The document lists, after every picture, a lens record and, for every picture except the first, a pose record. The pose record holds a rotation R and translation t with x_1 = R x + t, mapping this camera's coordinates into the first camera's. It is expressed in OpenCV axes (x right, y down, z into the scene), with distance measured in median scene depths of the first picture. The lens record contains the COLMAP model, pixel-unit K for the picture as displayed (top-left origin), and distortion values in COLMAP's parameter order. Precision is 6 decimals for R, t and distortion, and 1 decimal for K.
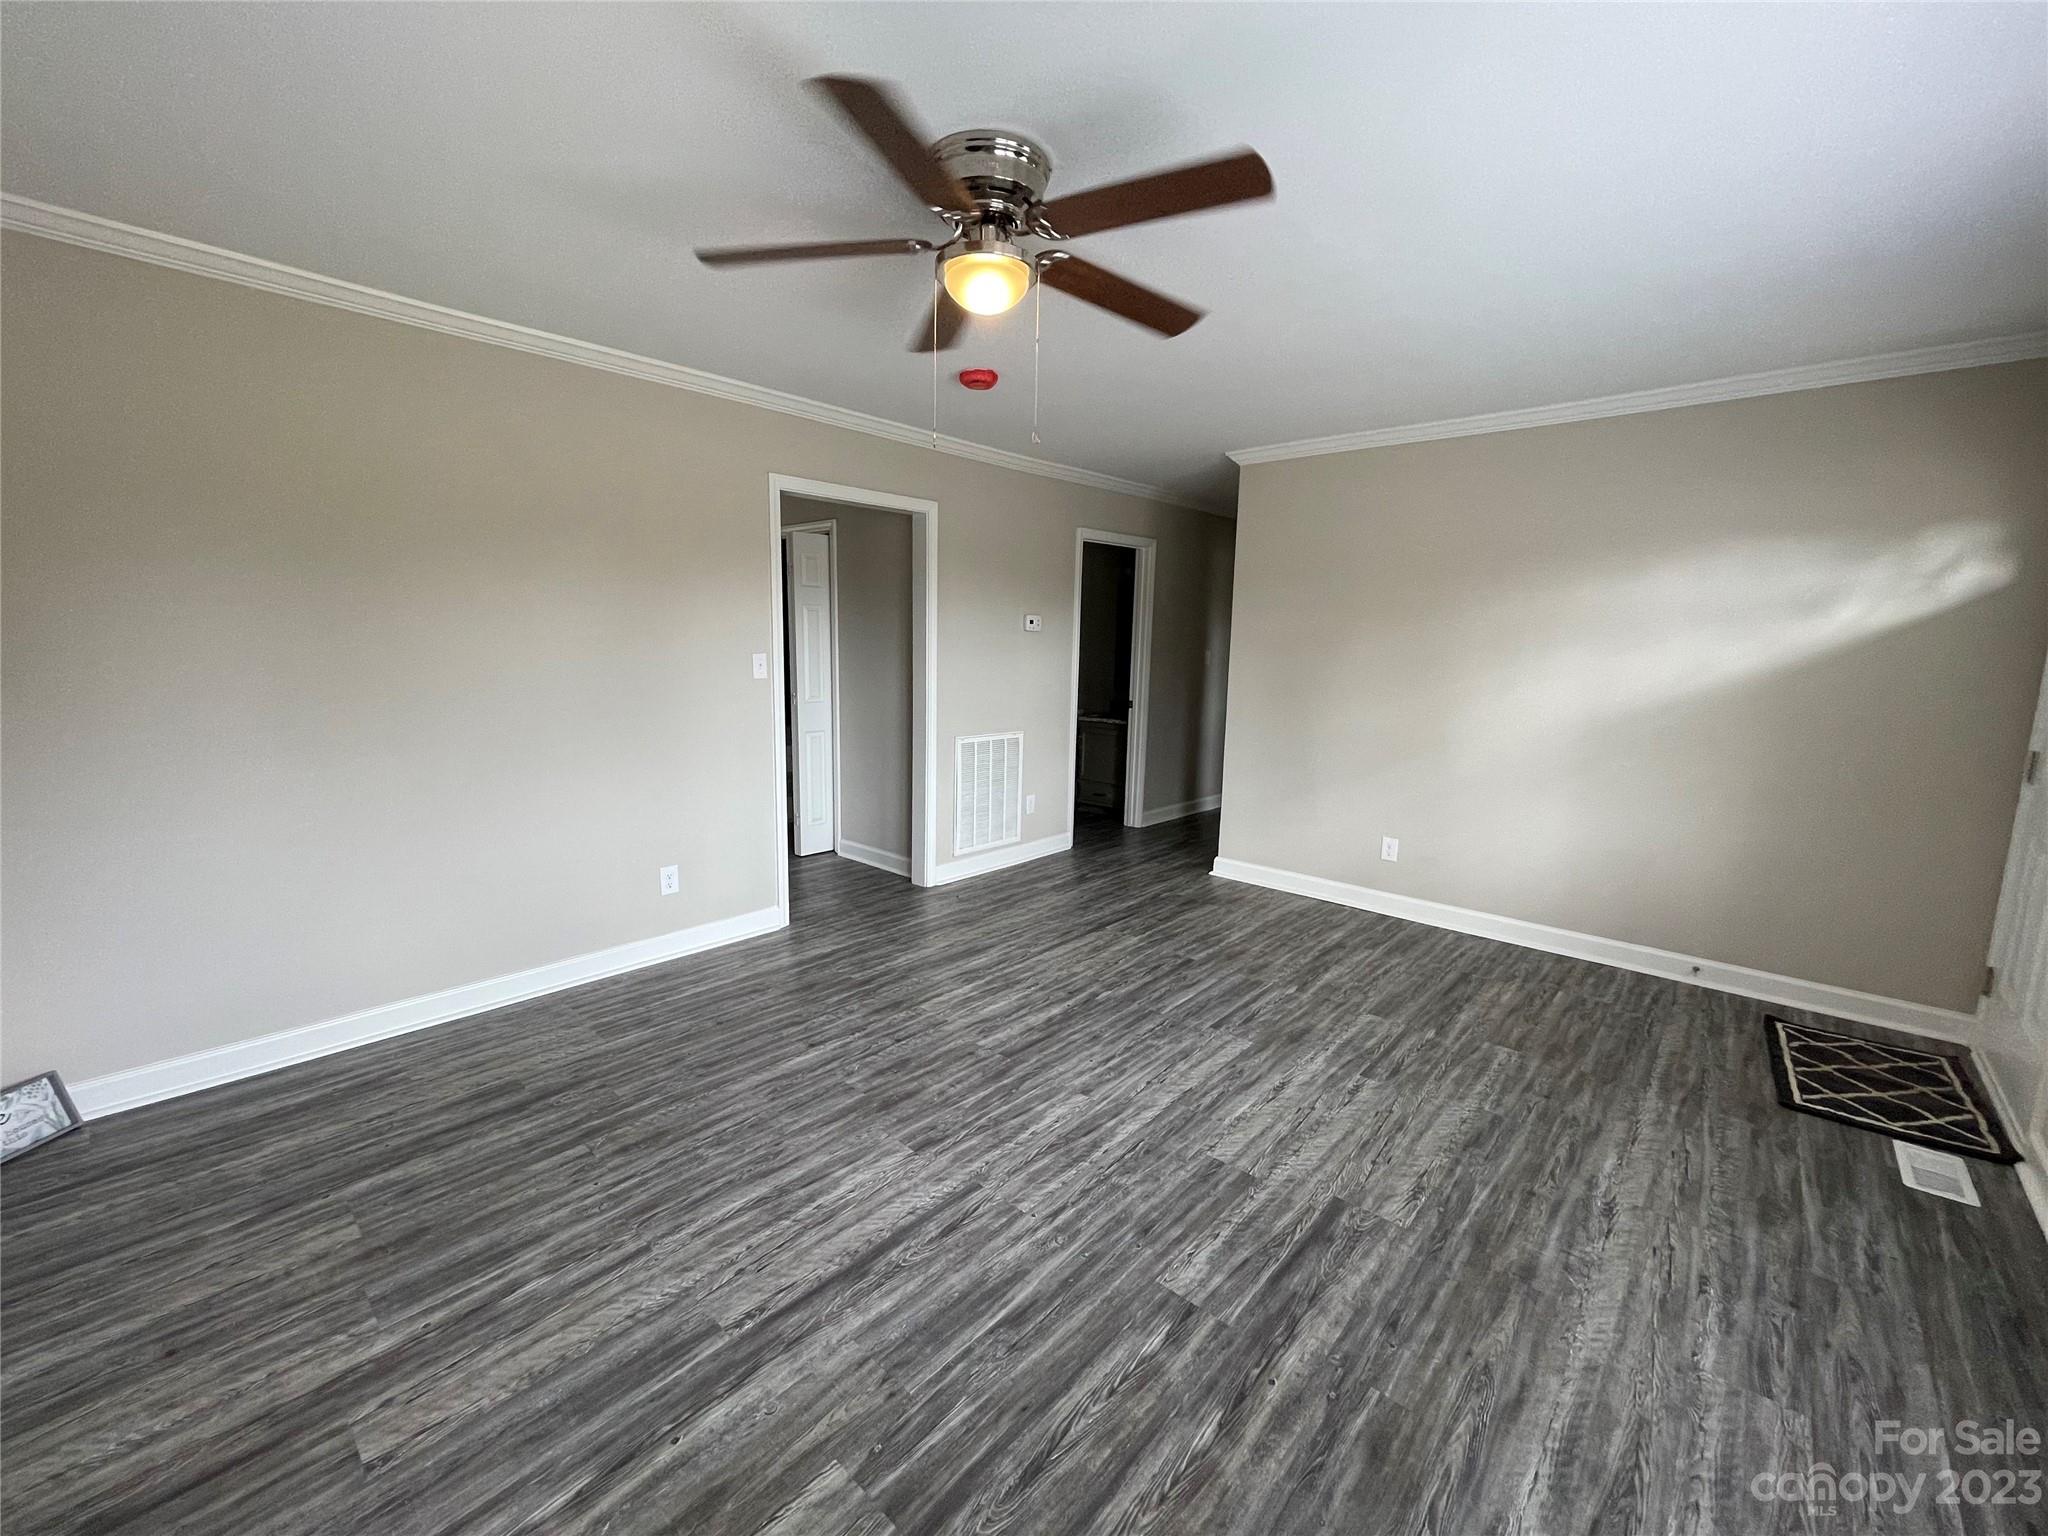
lens RADIAL K [[826.9, 0, 1021.1], [0, 826.9, 767.4], [0, 0, 1]] dist [-0.003104, -0.000339]
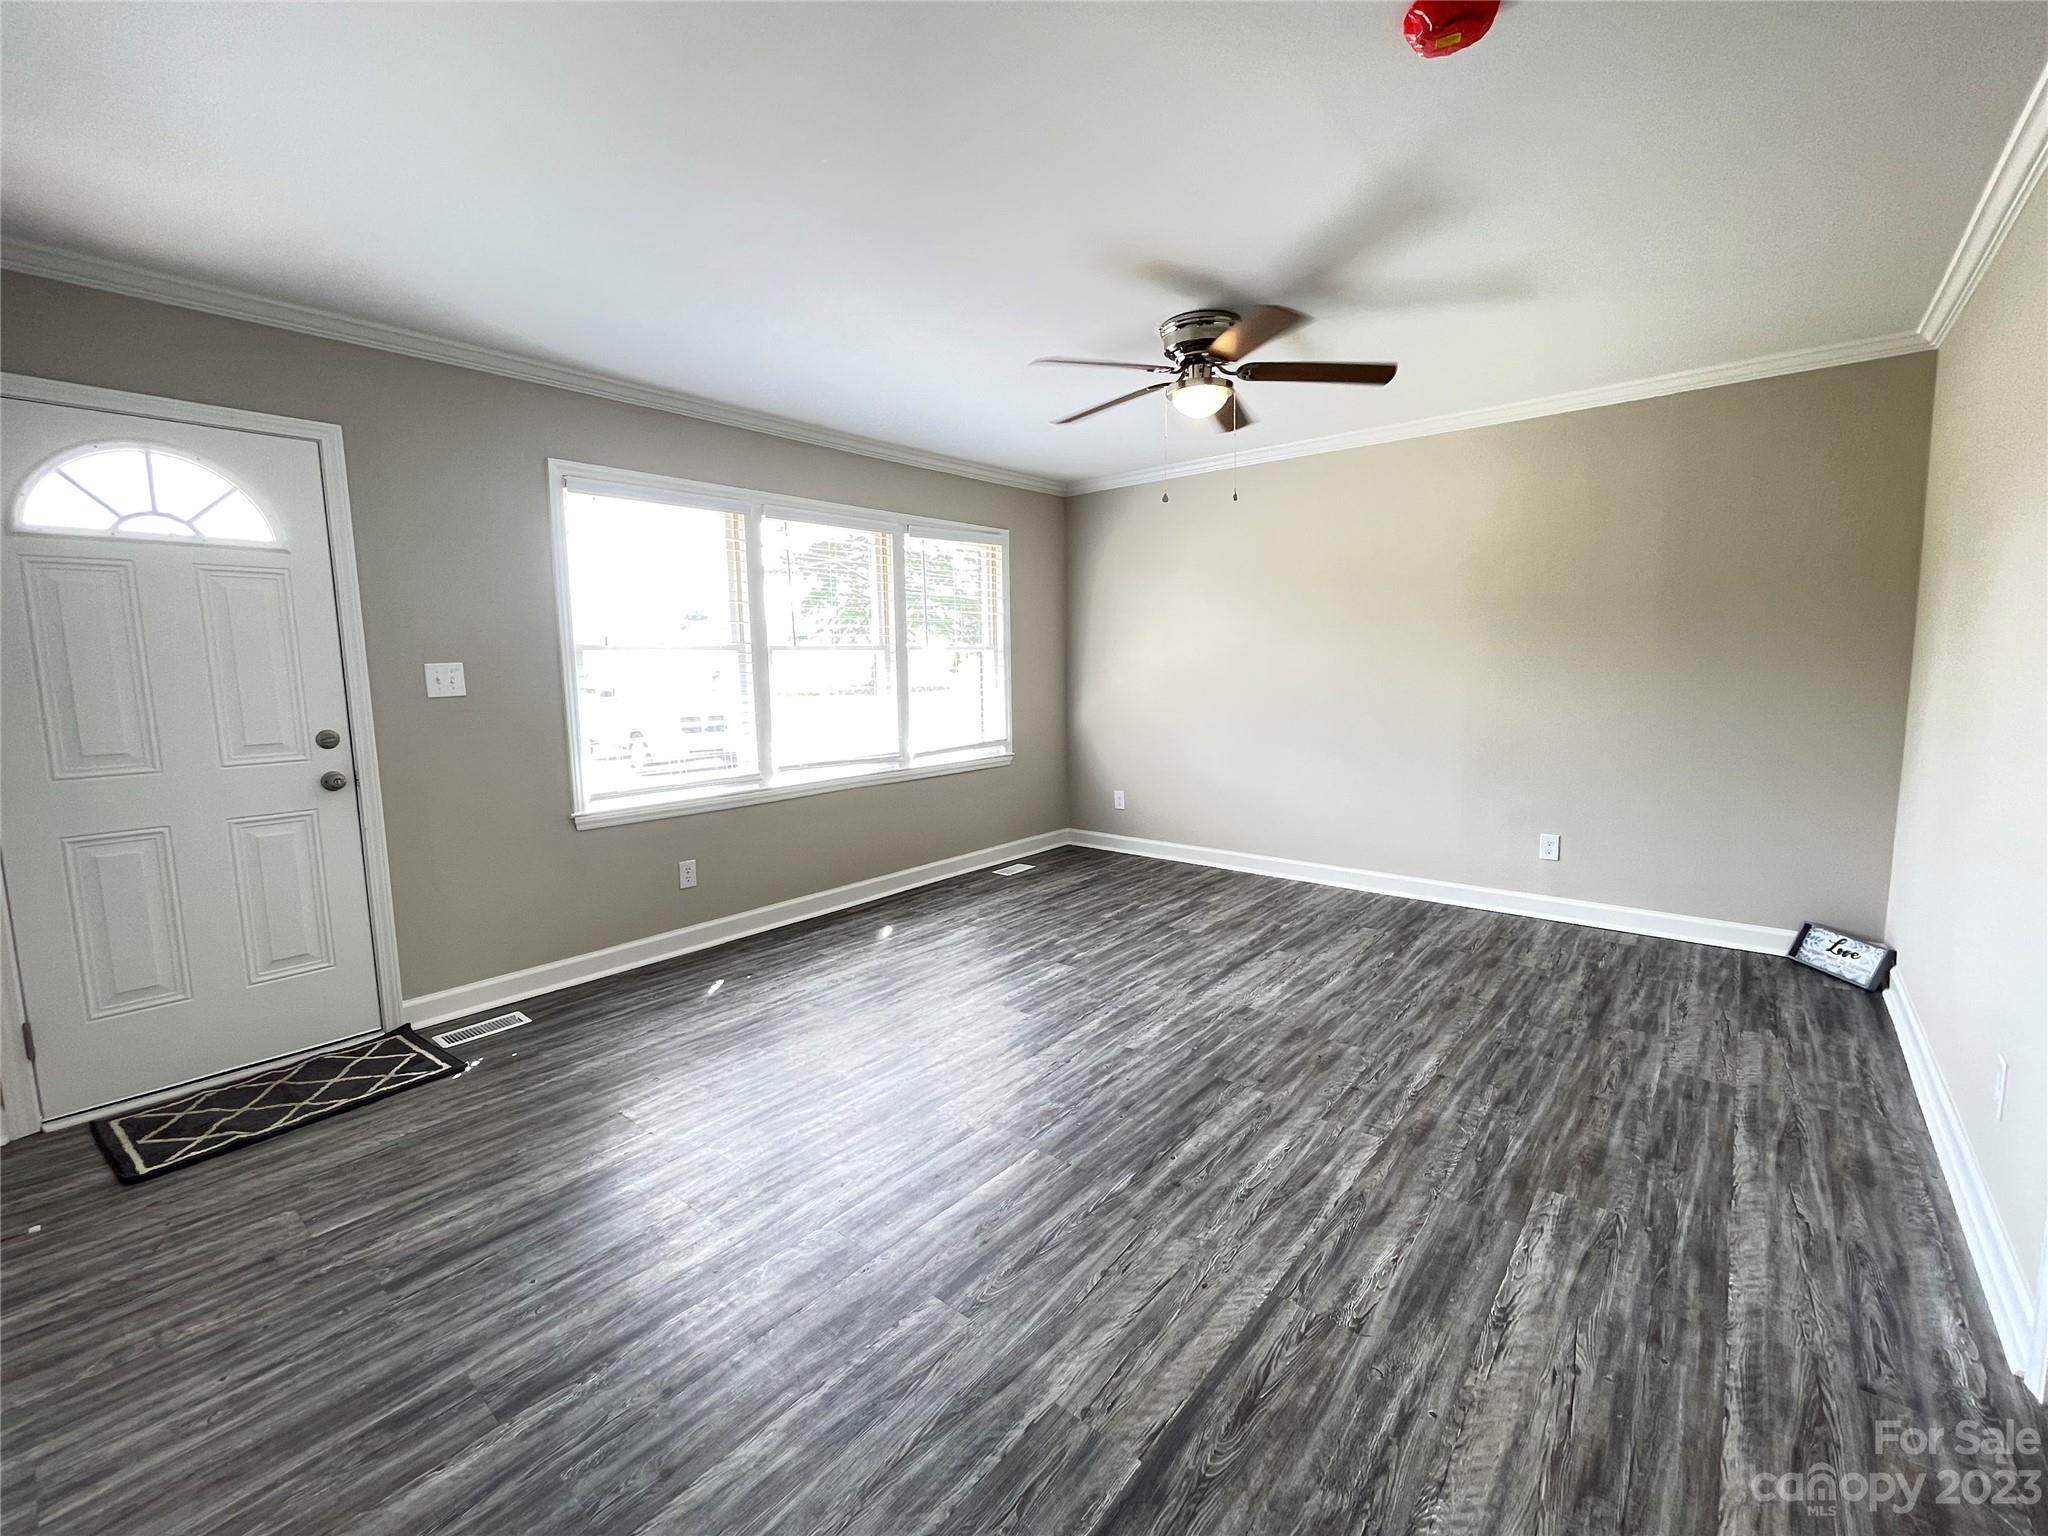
lens RADIAL K [[826.9, 0, 1021.9], [0, 826.9, 757.9], [0, 0, 1]] dist [-0.003104, -0.000339]
pose [[-0.999519, 0.004348, -0.030716, 0.257523], [-0.004067, 0.963214, 0.268705, -0.266065], [0.030754, 0.268700, -0.962733, 2.007447]]
